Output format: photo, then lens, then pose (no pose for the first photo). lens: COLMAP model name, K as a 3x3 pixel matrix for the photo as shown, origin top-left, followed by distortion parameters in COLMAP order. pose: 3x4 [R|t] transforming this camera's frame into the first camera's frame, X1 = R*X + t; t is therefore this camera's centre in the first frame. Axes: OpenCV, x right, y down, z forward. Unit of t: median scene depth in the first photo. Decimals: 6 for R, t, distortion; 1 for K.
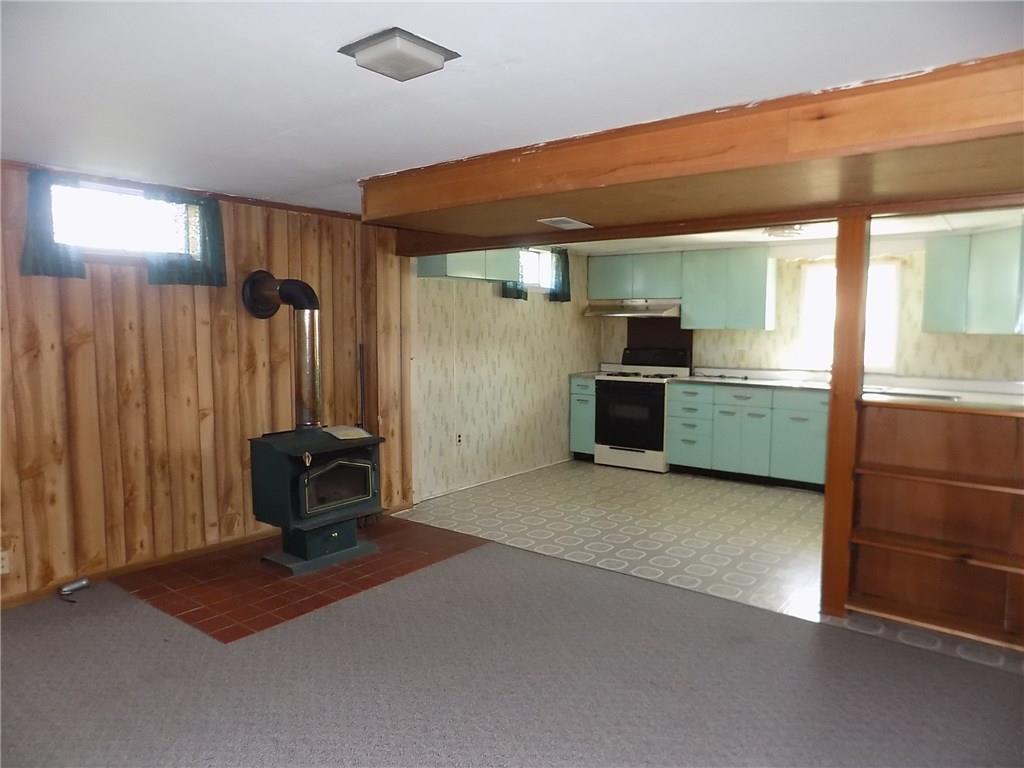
lens RADIAL K [[692.0, 0, 508.4], [0, 692.0, 386.1], [0, 0, 1]] dist [-0.045645, 0.037143]
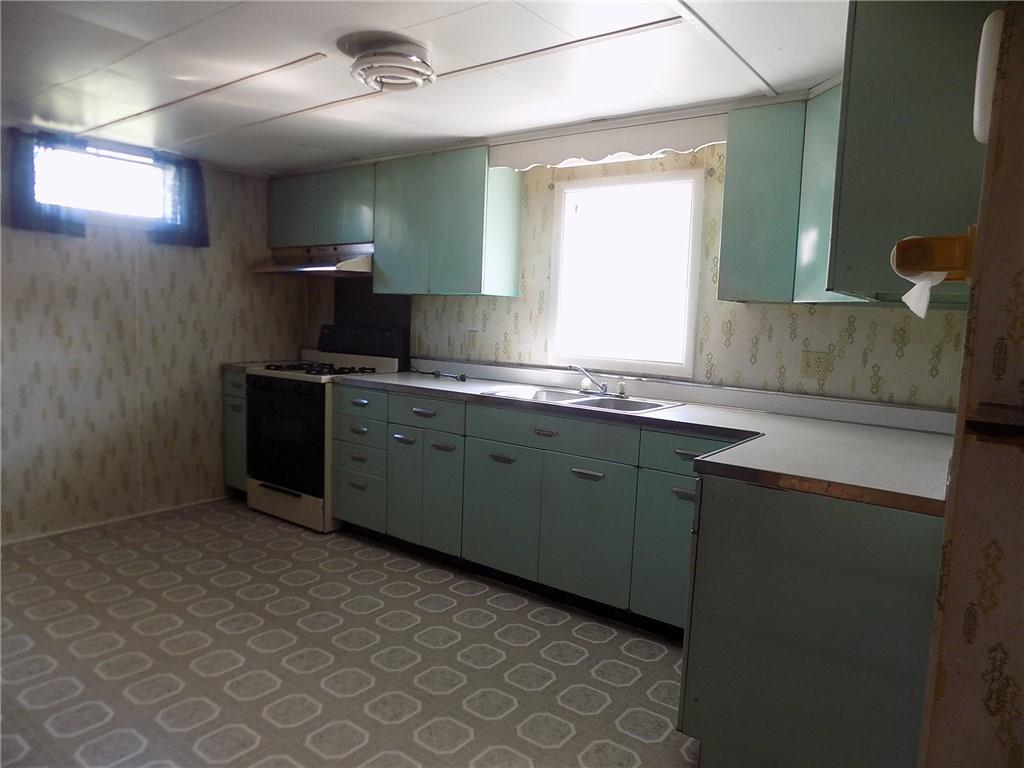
lens RADIAL K [[692.0, 0, 515.7], [0, 692.0, 385.5], [0, 0, 1]] dist [-0.045645, 0.037143]
pose [[0.999270, 0.023263, -0.030309, 0.398386], [-0.022402, 0.999344, 0.028454, -0.022870], [0.030951, -0.027754, 0.999135, 0.405010]]
